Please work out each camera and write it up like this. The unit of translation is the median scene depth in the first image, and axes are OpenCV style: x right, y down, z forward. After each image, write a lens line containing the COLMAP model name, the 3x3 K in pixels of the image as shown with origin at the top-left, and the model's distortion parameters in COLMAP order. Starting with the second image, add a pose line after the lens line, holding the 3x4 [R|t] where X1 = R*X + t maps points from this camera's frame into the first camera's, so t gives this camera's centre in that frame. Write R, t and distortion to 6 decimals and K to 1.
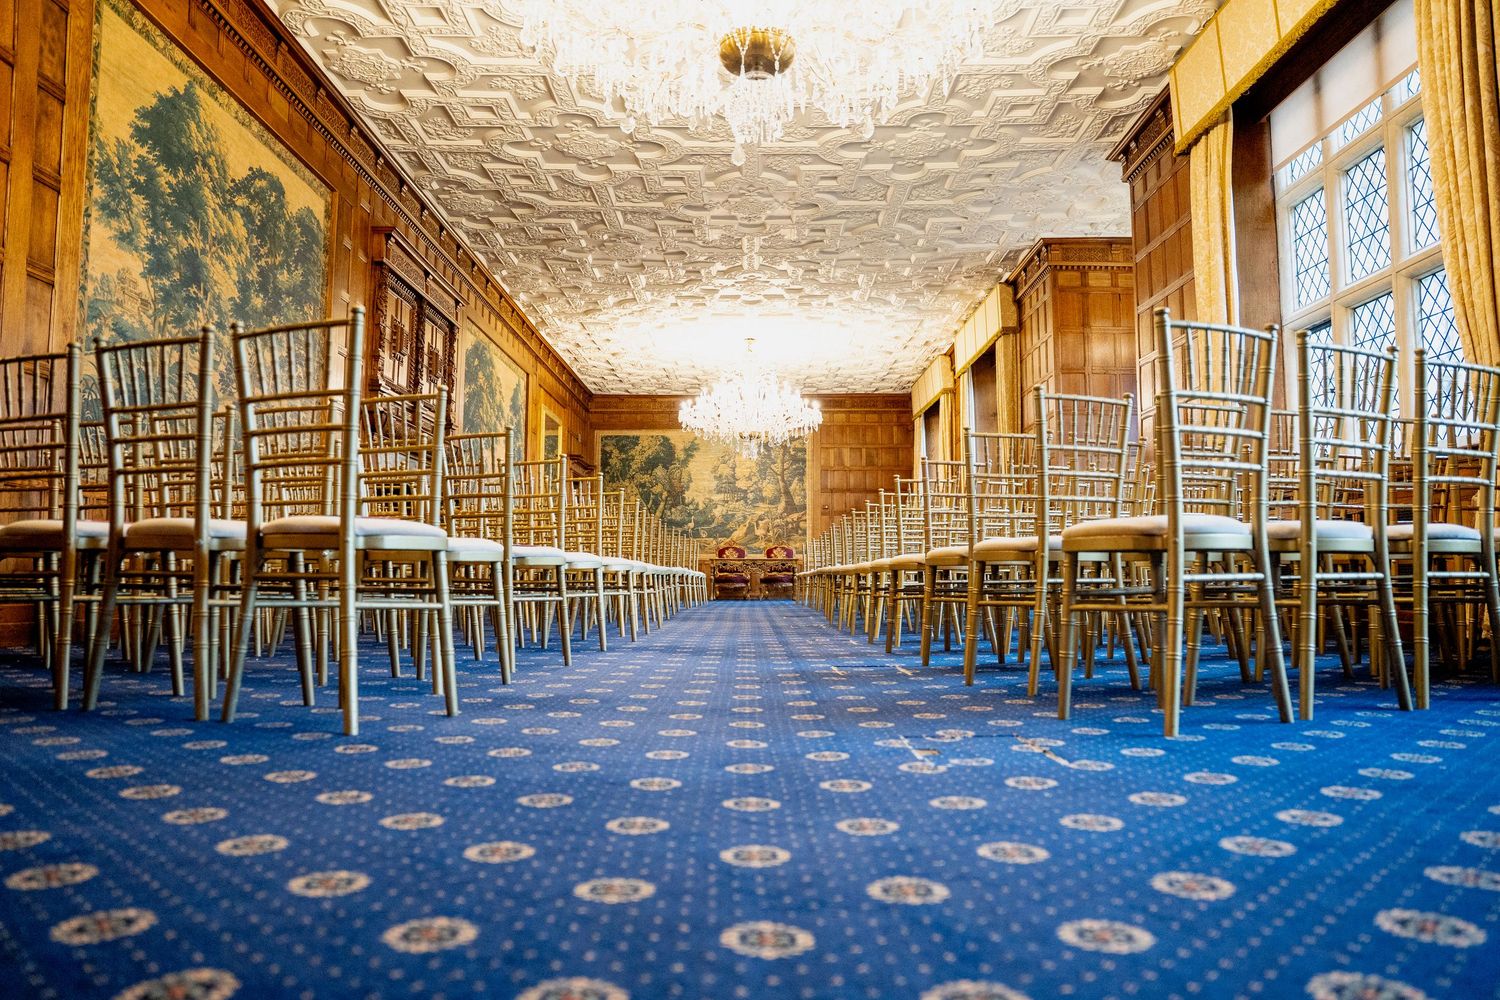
lens RADIAL K [[1037.1, 0, 750.0], [0, 1037.1, 500.0], [0, 0, 1]] dist [-0.133652, 0.104955]
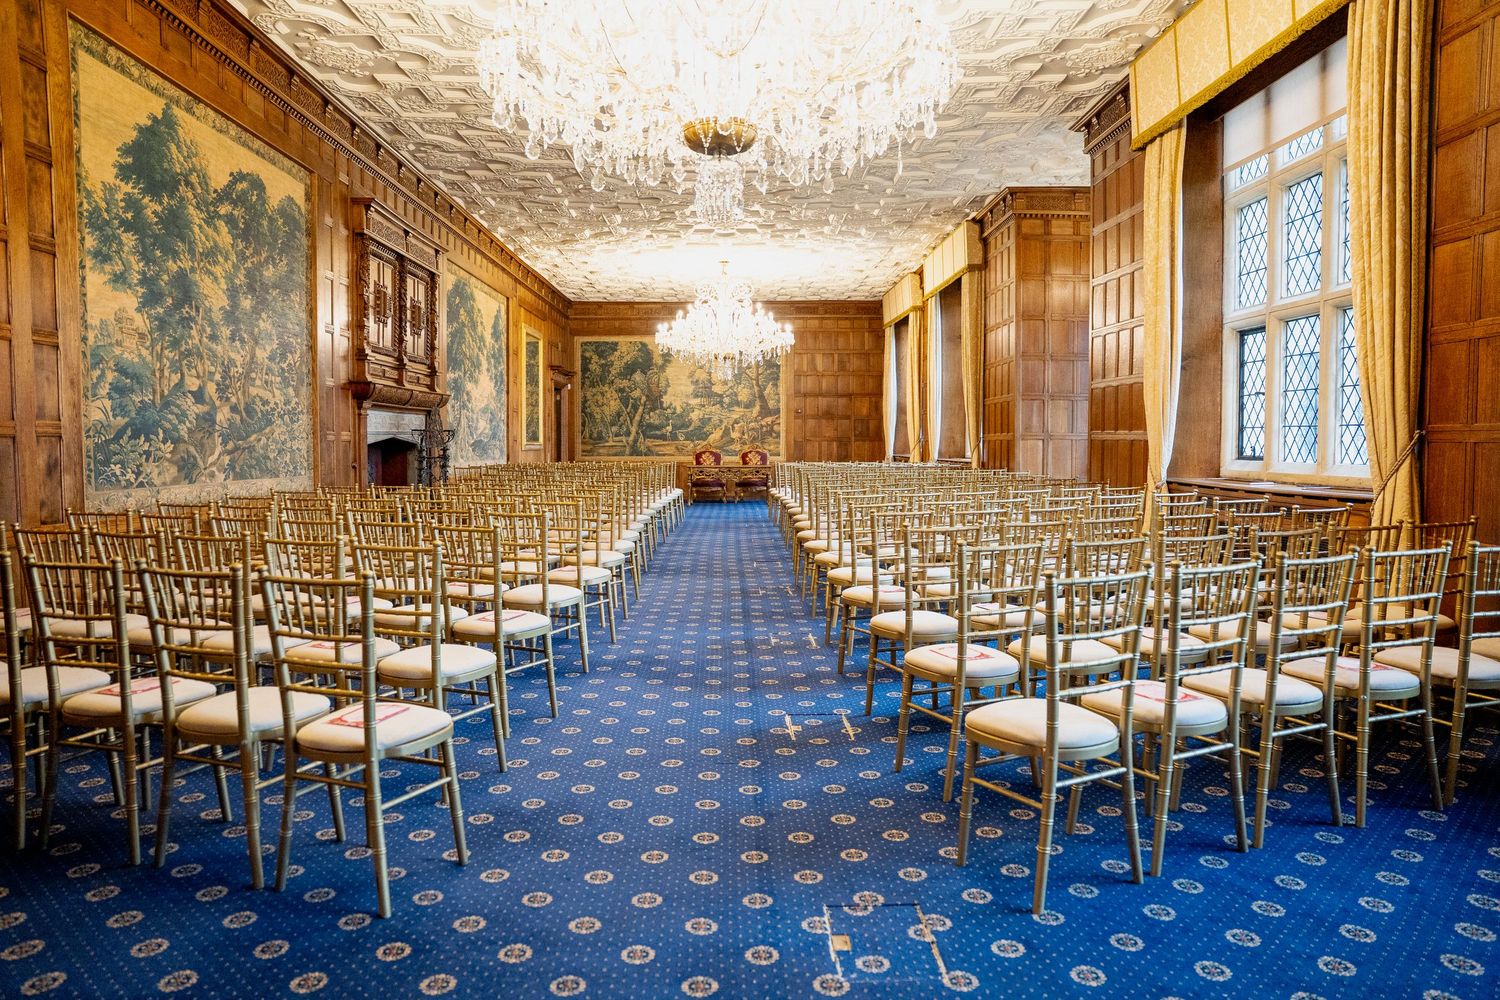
lens RADIAL K [[1009.9, 0, 750.0], [0, 1009.9, 500.0], [0, 0, 1]] dist [-0.132631, 0.105188]
pose [[0.999779, -0.002478, 0.020889, 0.008415], [-0.000301, 0.991249, 0.132005, -0.109888], [-0.021033, -0.131982, 0.991029, -0.034681]]
